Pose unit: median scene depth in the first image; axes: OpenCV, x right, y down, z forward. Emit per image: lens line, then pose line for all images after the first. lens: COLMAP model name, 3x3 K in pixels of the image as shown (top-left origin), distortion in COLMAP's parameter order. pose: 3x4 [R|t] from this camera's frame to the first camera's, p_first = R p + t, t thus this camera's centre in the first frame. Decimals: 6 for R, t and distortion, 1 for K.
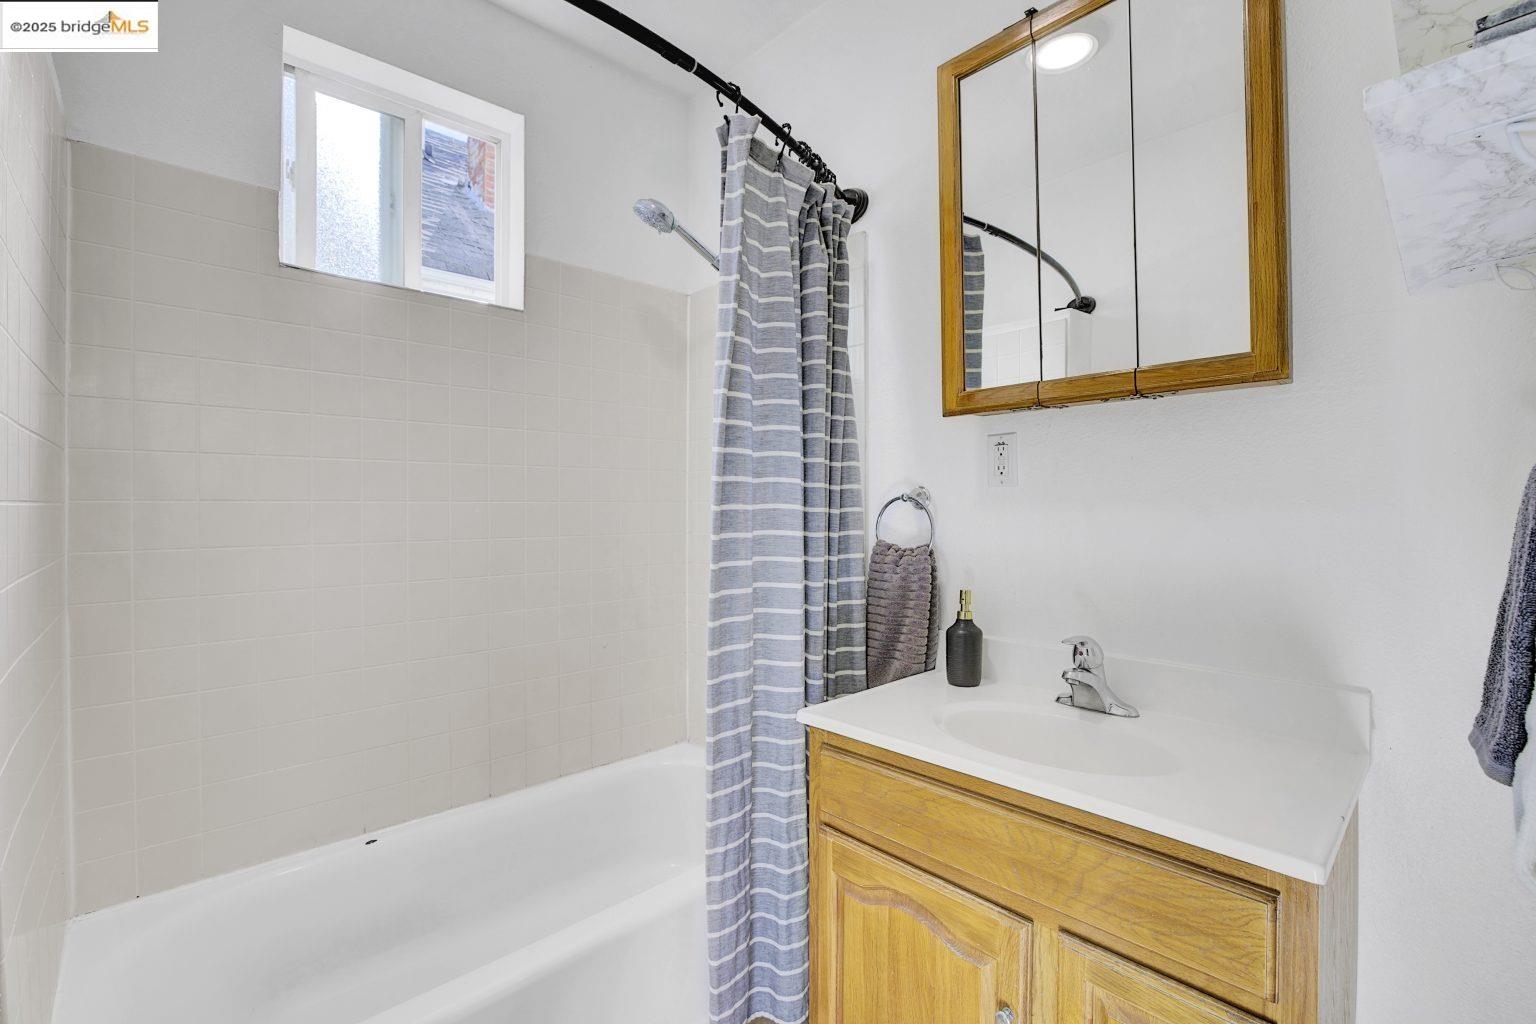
lens RADIAL K [[669.8, 0, 762.2], [0, 669.8, 508.6], [0, 0, 1]] dist [-0.035494, 0.007566]
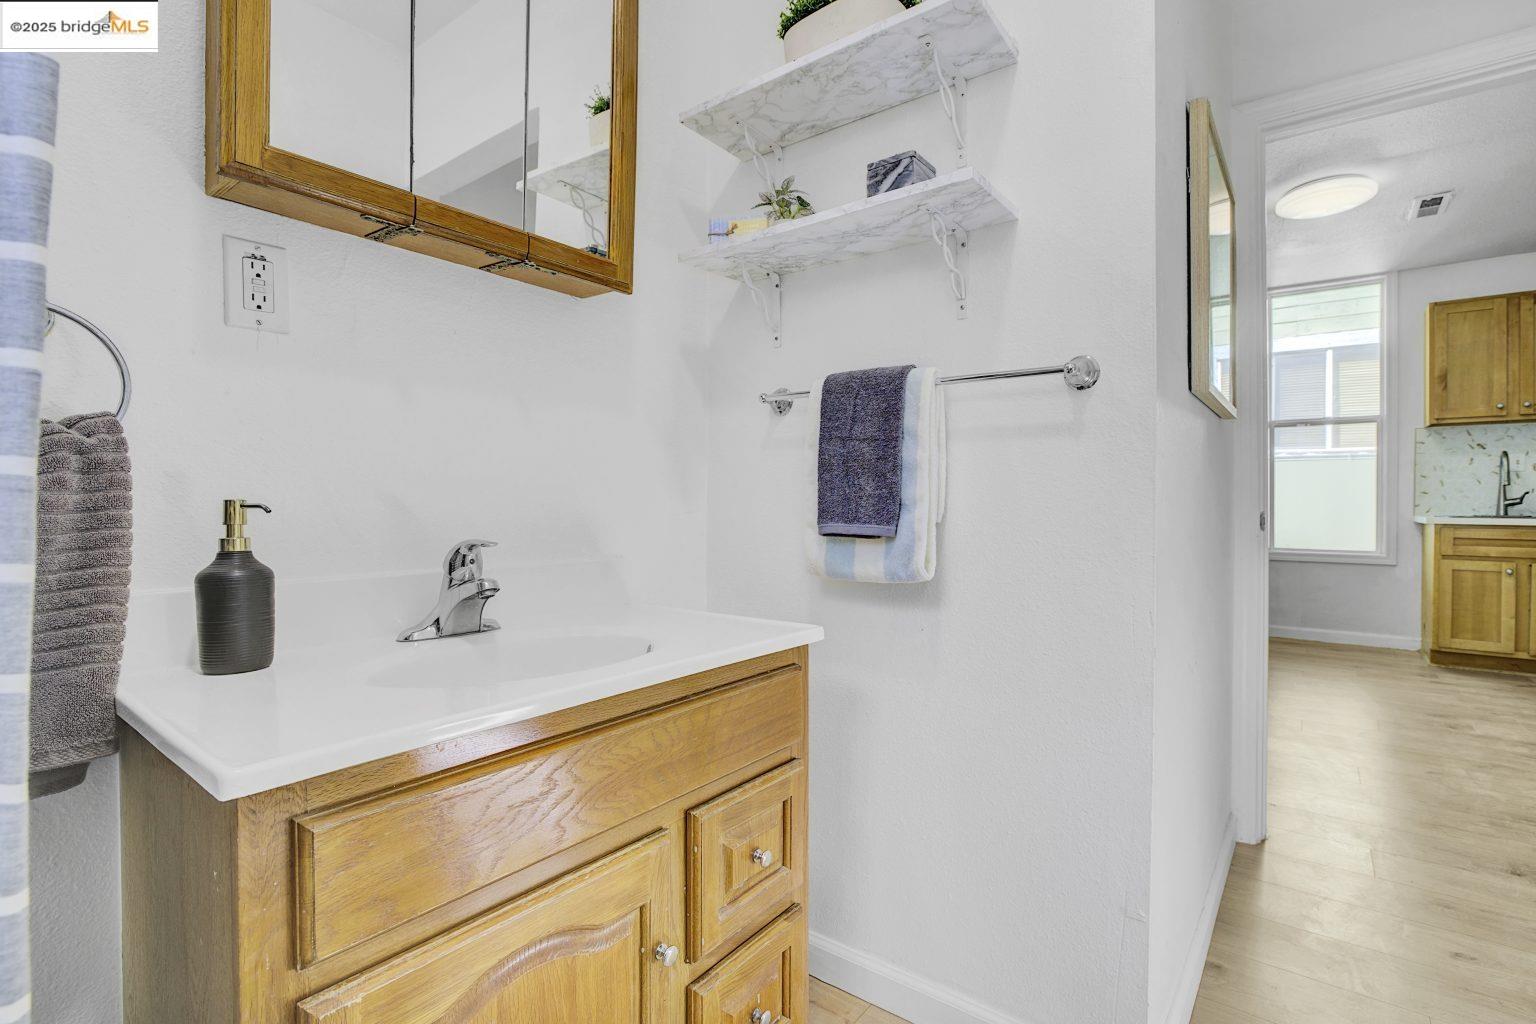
lens RADIAL K [[707.4, 0, 795.8], [0, 707.4, 505.5], [0, 0, 1]] dist [-0.012252, 0.000727]
pose [[-0.167323, -0.016381, 0.985766, -0.418639], [-0.002197, 0.999866, 0.016242, 0.137670], [-0.985900, 0.000552, -0.167336, 0.756493]]
